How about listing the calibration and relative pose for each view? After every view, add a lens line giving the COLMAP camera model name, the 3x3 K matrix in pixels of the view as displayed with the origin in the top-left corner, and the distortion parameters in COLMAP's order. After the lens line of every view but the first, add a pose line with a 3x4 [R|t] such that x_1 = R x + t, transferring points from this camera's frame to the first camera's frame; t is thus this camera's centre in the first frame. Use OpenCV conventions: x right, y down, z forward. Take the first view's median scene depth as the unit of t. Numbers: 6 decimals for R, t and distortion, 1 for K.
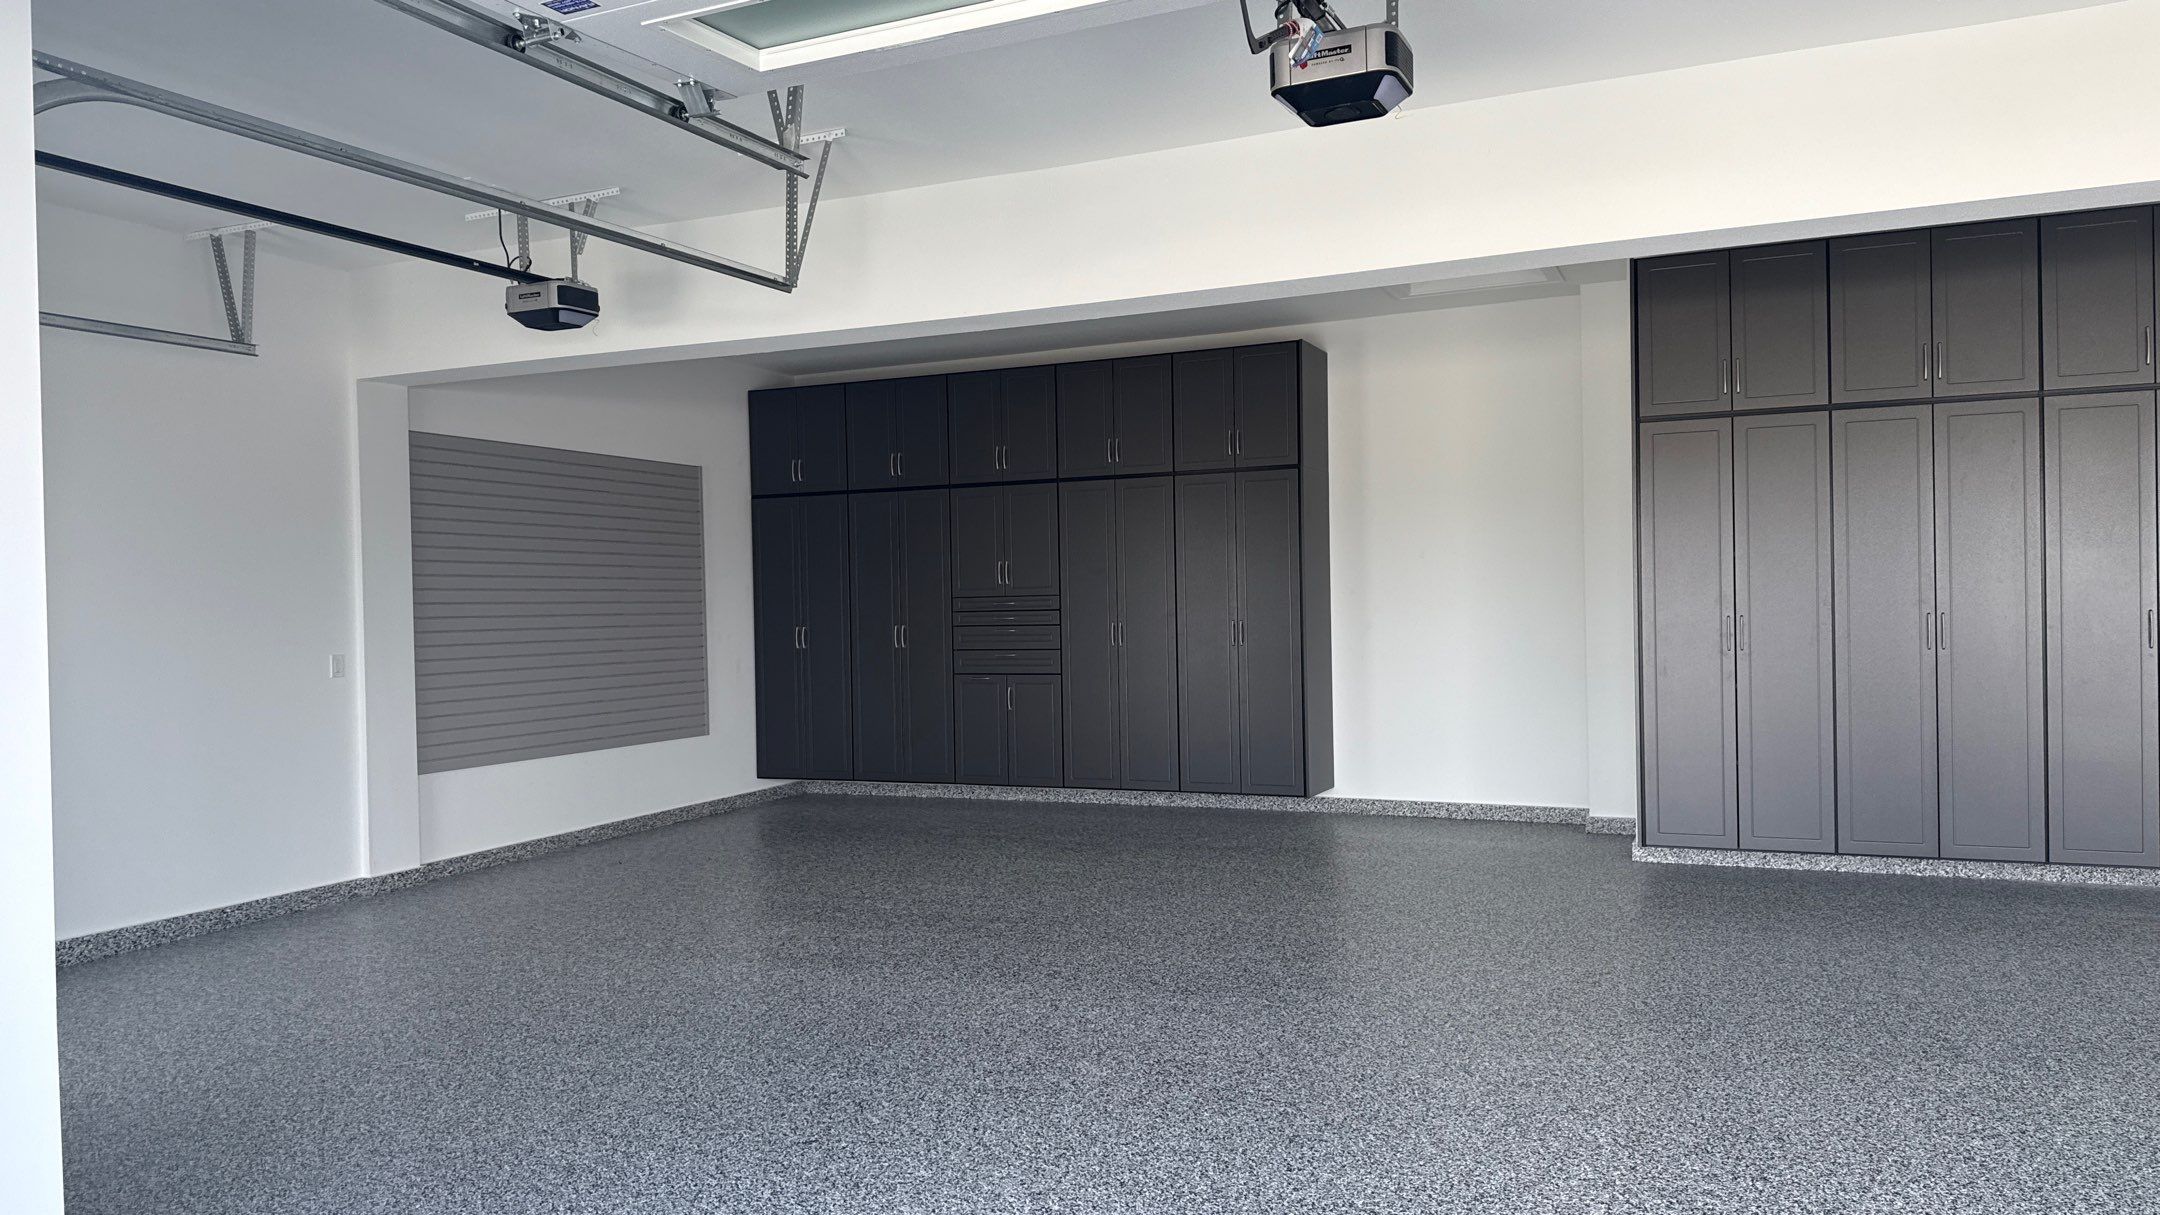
lens RADIAL K [[1498.6, 0, 1074.0], [0, 1498.6, 617.0], [0, 0, 1]] dist [0.088674, -0.123497]
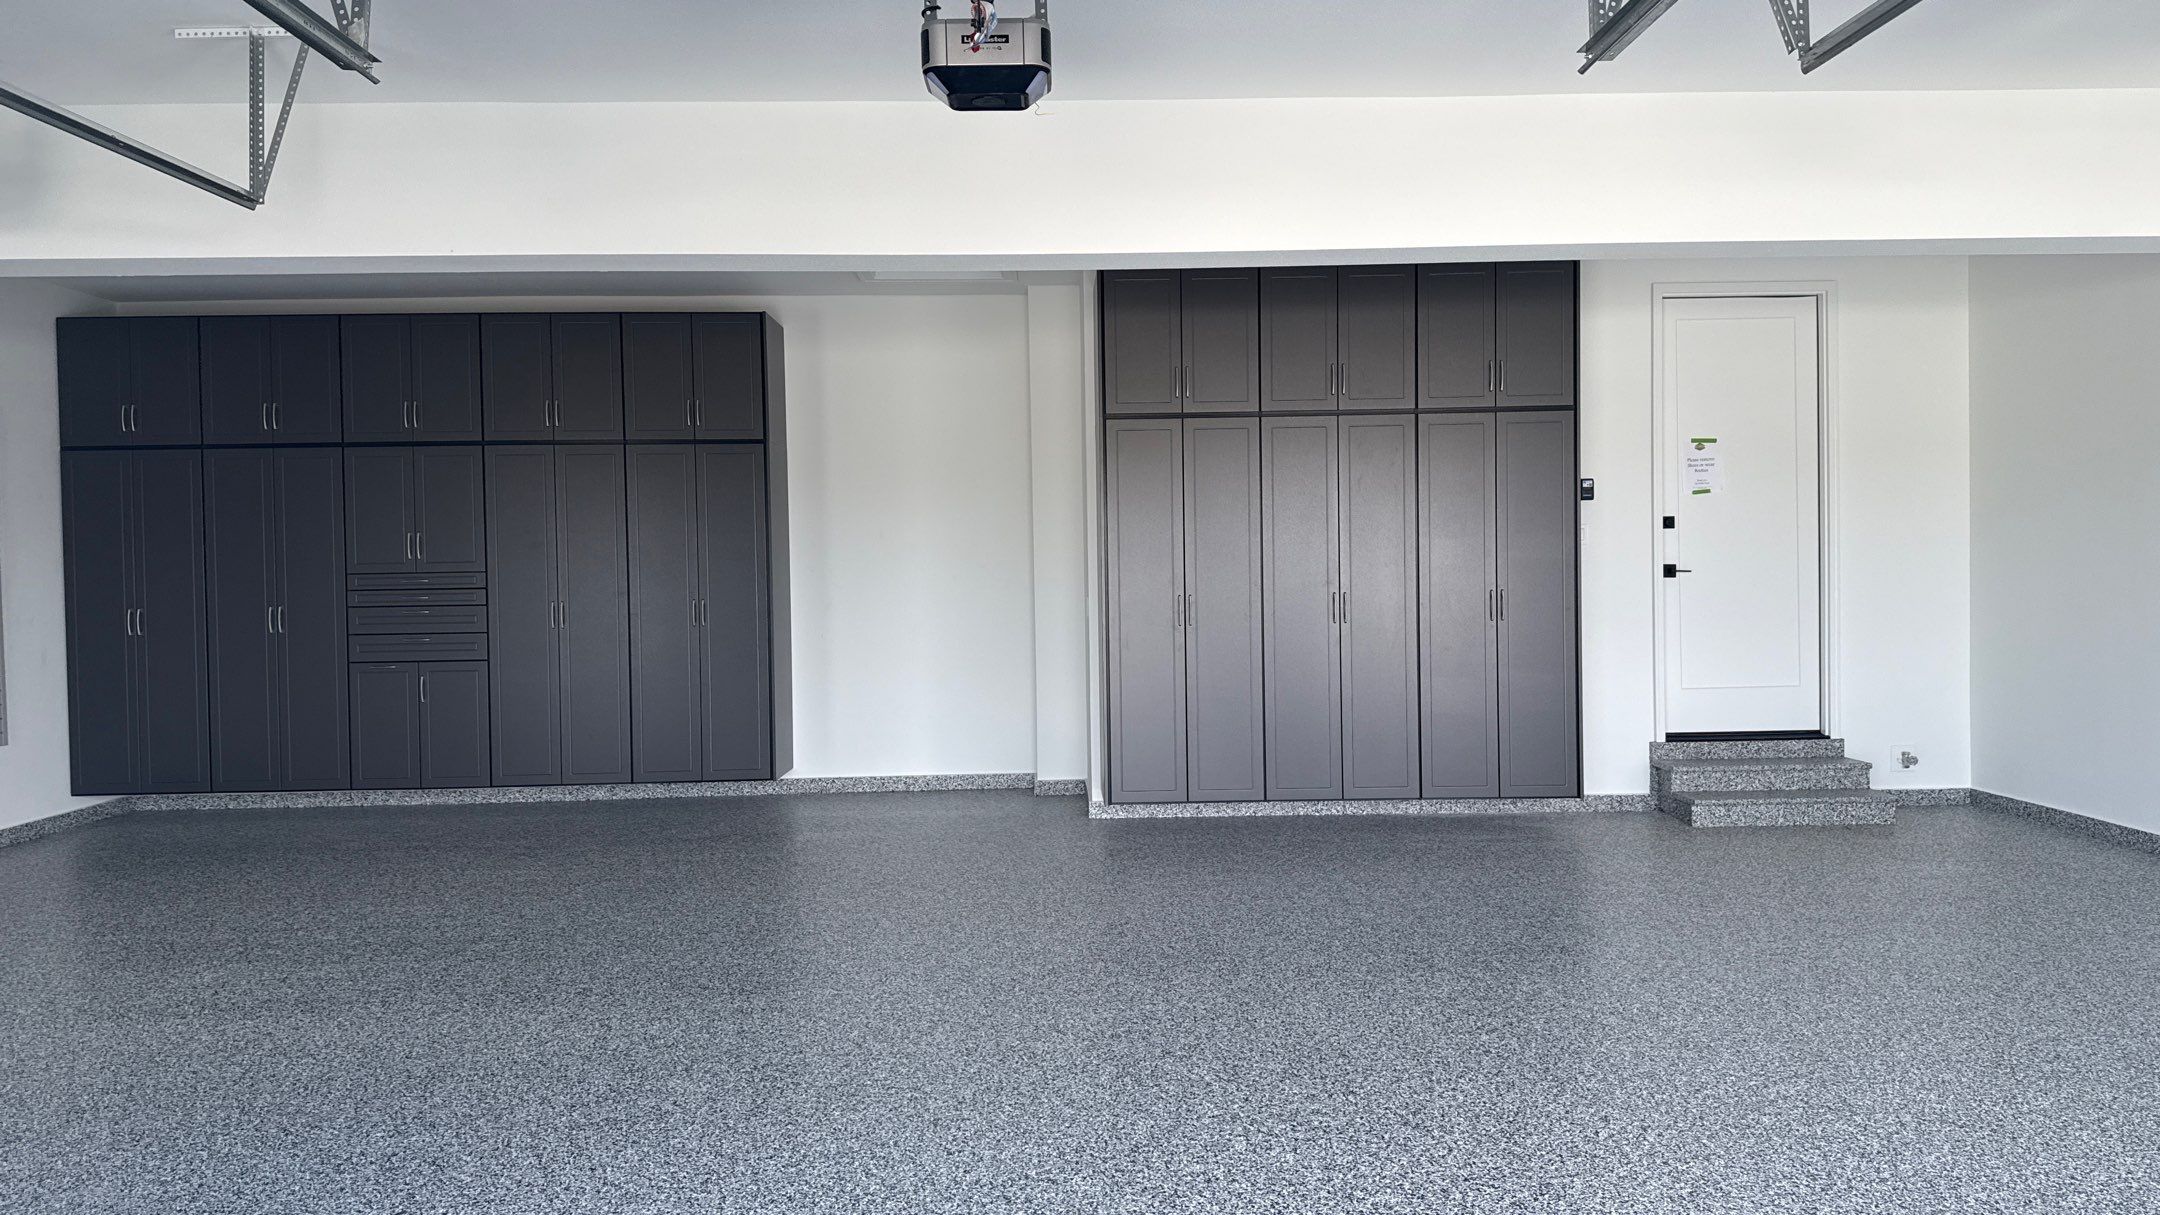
lens RADIAL K [[1498.6, 0, 1094.4], [0, 1498.6, 604.1], [0, 0, 1]] dist [0.088674, -0.123497]
pose [[0.899882, -0.004942, 0.436106, -0.098364], [0.001600, 0.999966, 0.008030, -0.002614], [-0.436131, -0.006528, 0.899860, 0.029766]]
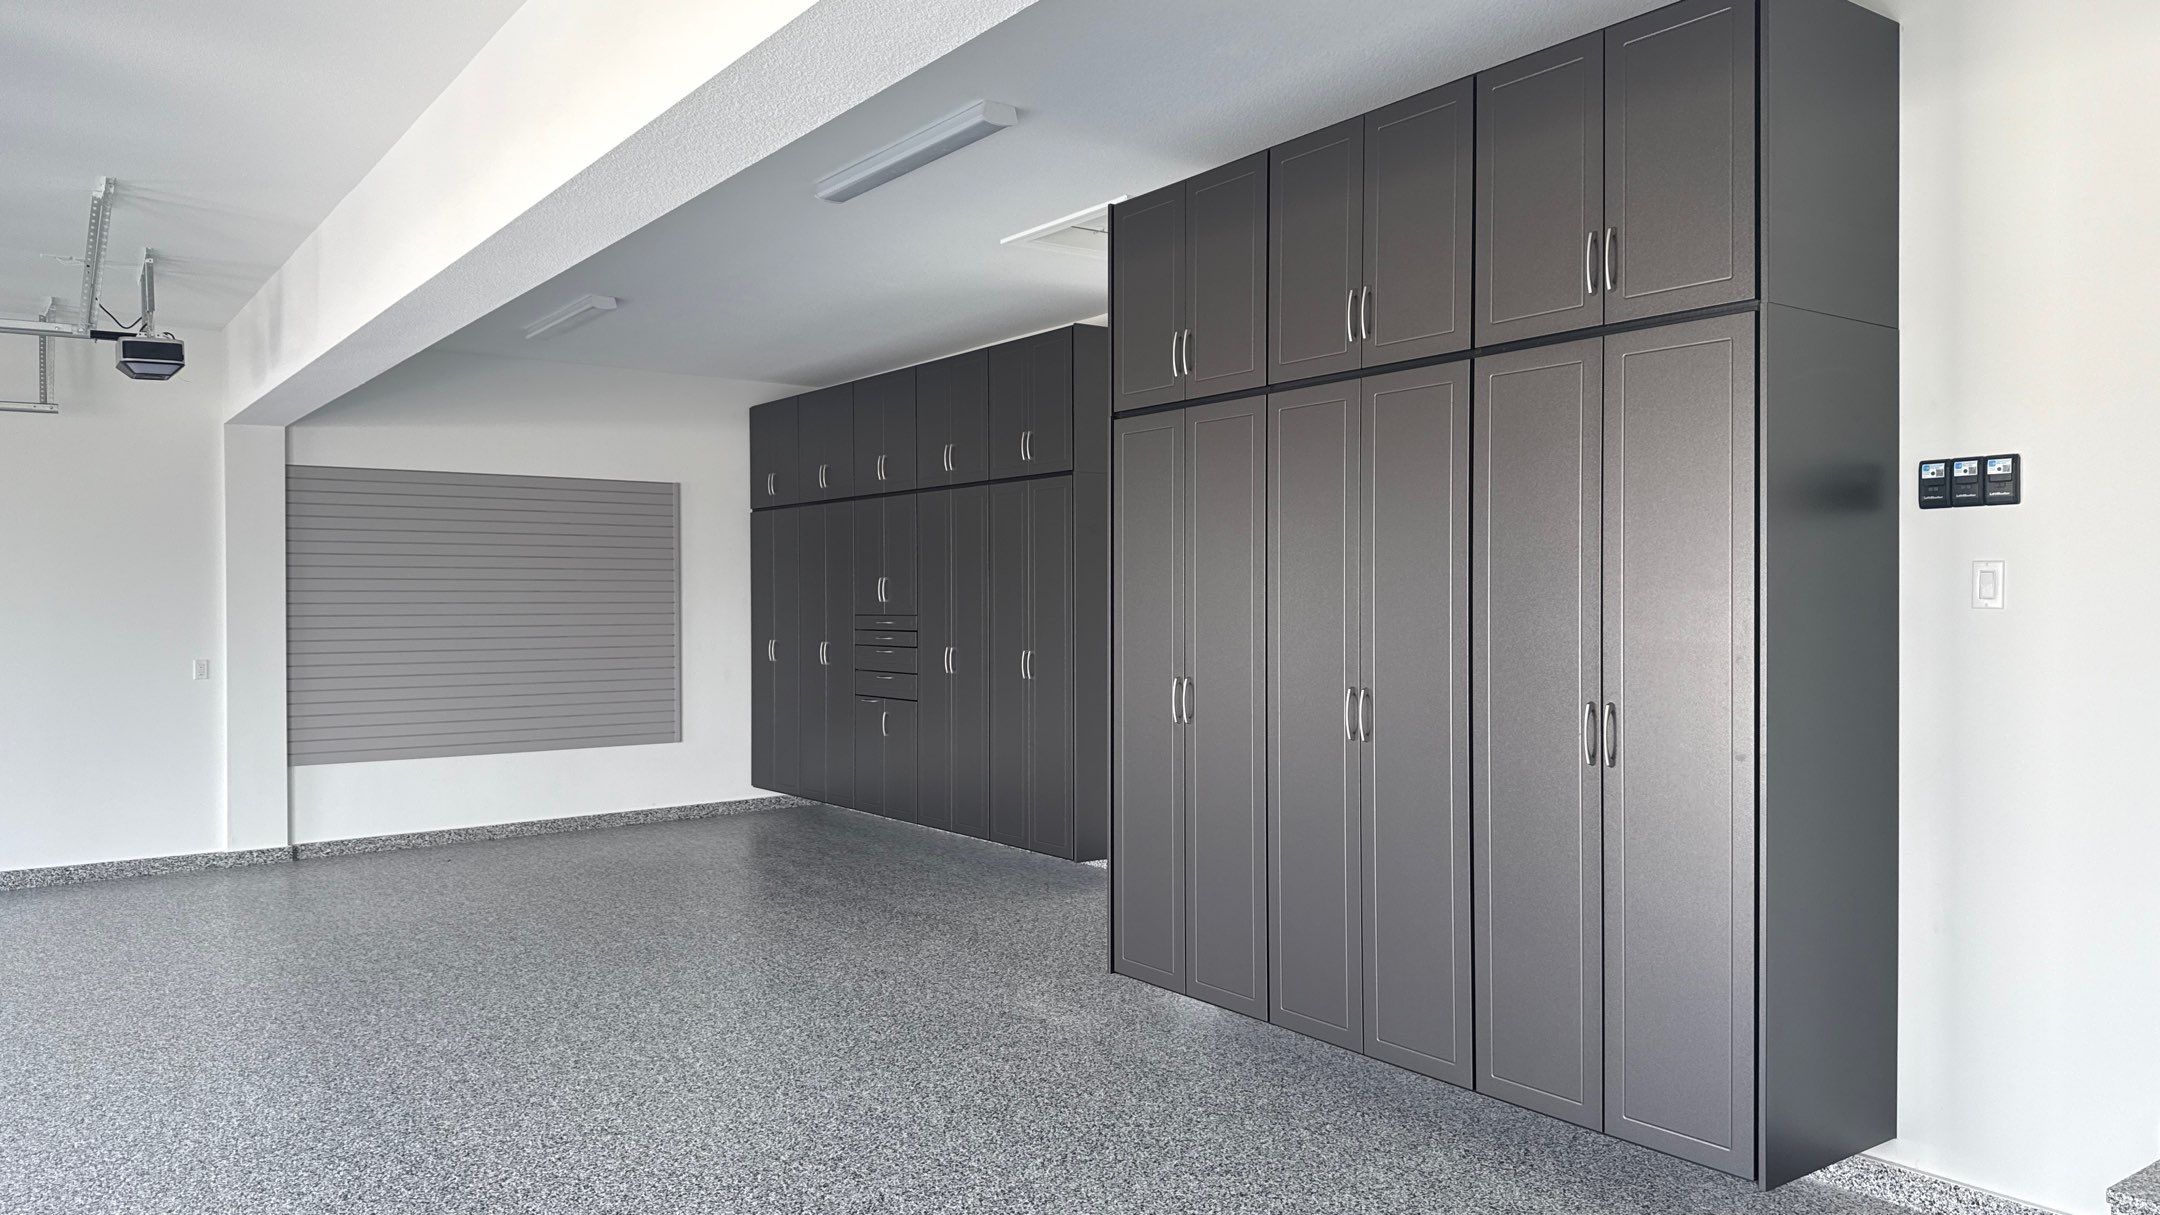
lens RADIAL K [[1498.6, 0, 1094.1], [0, 1498.6, 604.0], [0, 0, 1]] dist [0.088674, -0.123497]
pose [[0.870791, 0.017435, -0.491343, 0.683672], [-0.017283, 0.999839, 0.004847, -0.035527], [0.491349, 0.004271, 0.870952, 0.312199]]
